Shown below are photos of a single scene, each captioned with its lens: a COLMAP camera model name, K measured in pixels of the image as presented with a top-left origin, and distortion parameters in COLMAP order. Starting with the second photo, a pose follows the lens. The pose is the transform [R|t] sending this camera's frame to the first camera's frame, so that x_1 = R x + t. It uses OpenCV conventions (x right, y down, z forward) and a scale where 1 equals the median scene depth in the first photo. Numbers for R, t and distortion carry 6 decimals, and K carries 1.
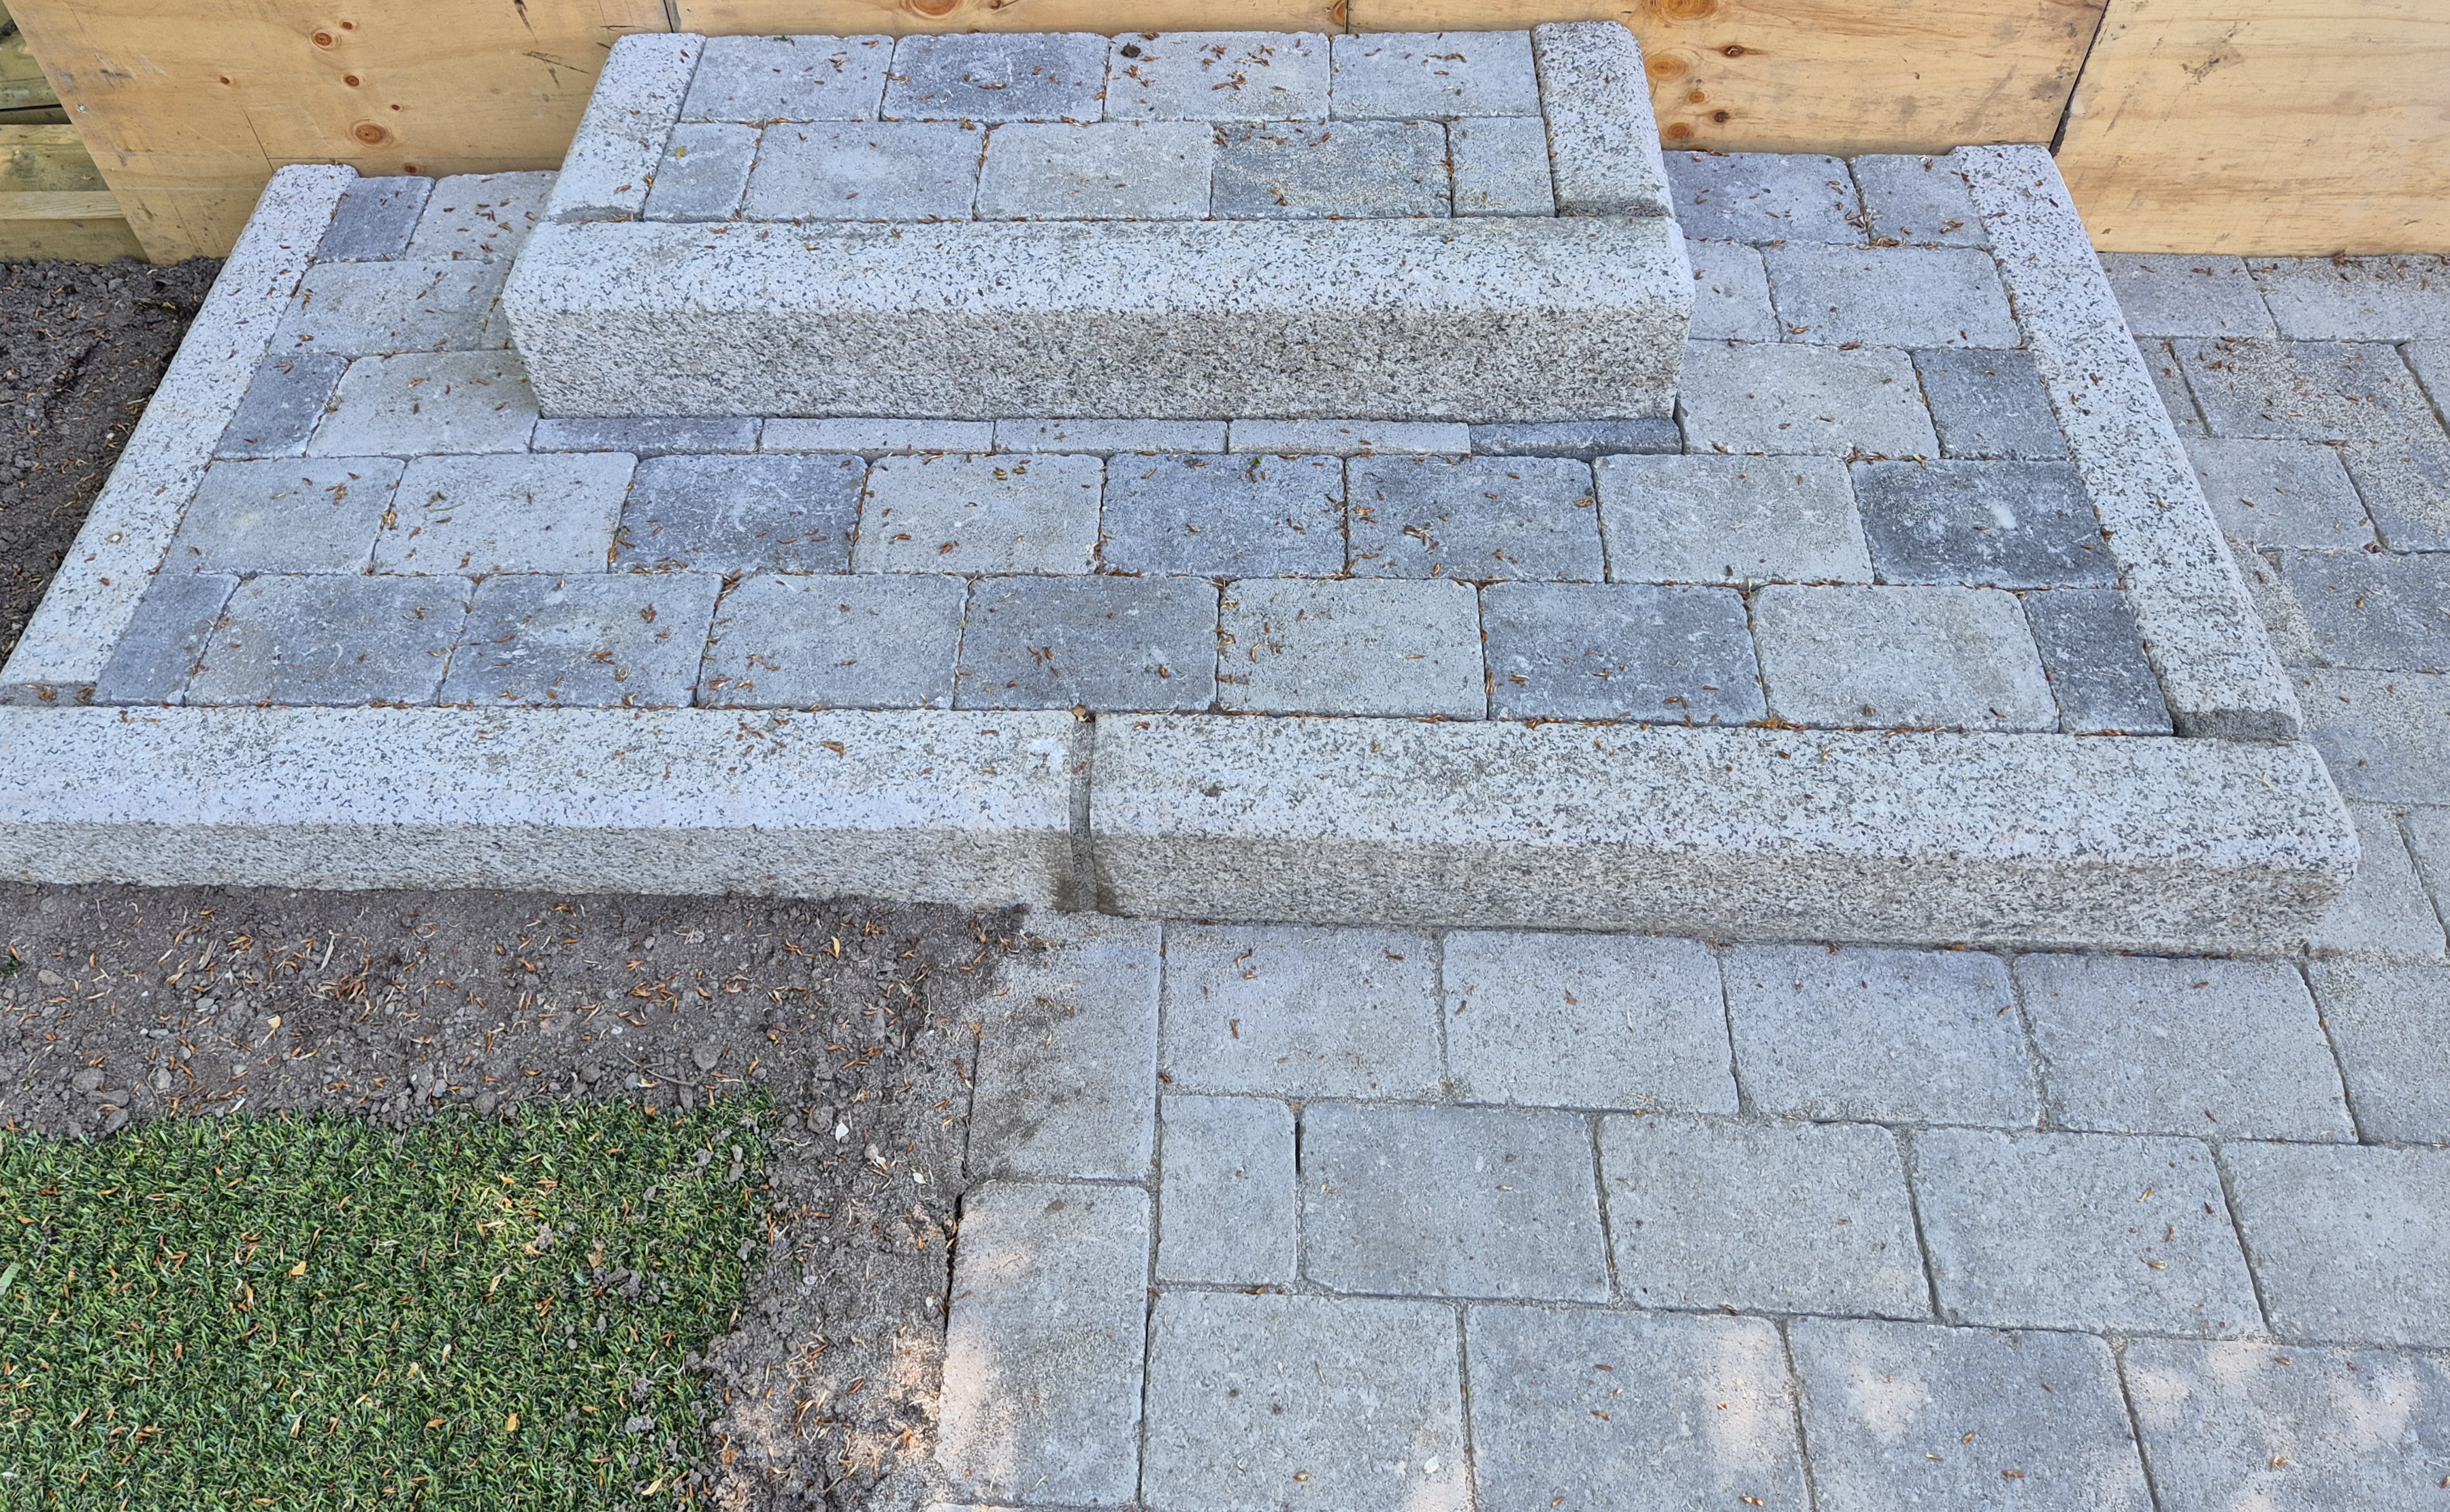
lens RADIAL K [[1940.7, 0, 1090.4], [0, 1940.7, 514.1], [0, 0, 1]] dist [0.084355, -0.068568]
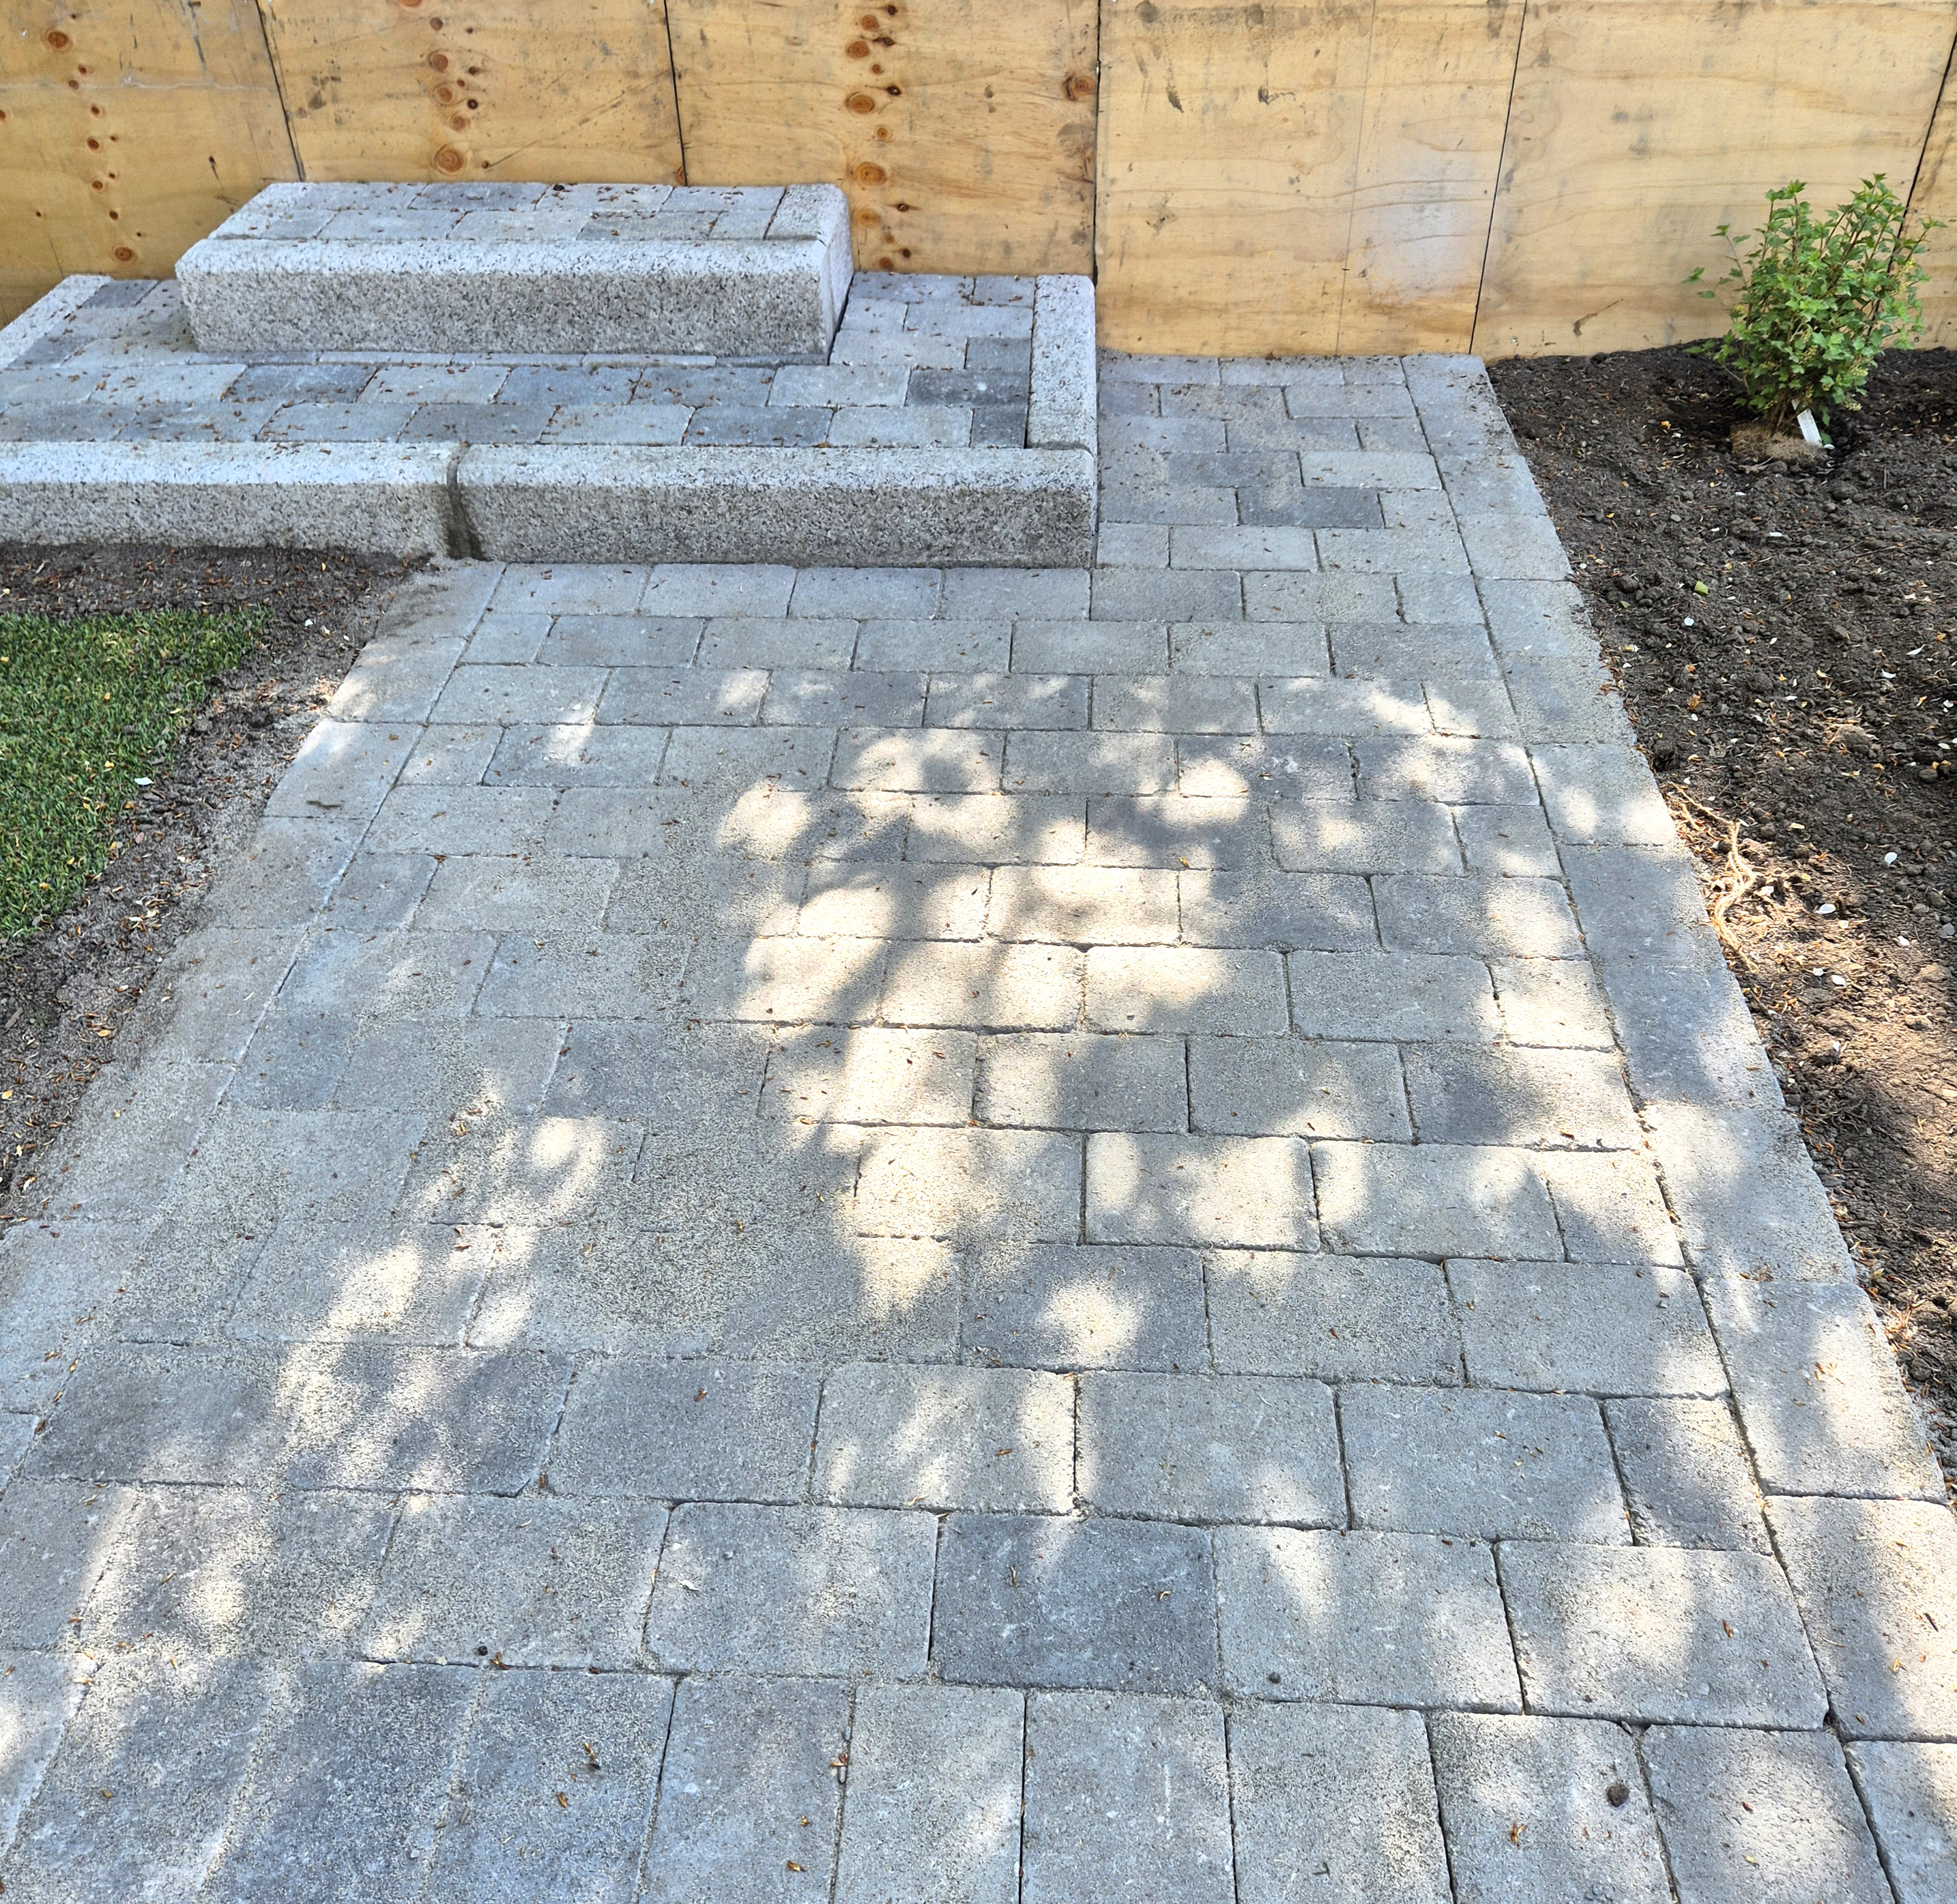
lens RADIAL K [[1855.0, 0, 951.5], [0, 1855.0, 913.9], [0, 0, 1]] dist [0.050693, 0.000000]
pose [[0.999462, 0.024797, 0.021485, 0.412666], [-0.020870, 0.985758, -0.166872, 0.793963], [-0.025317, 0.166334, 0.985744, -0.658461]]
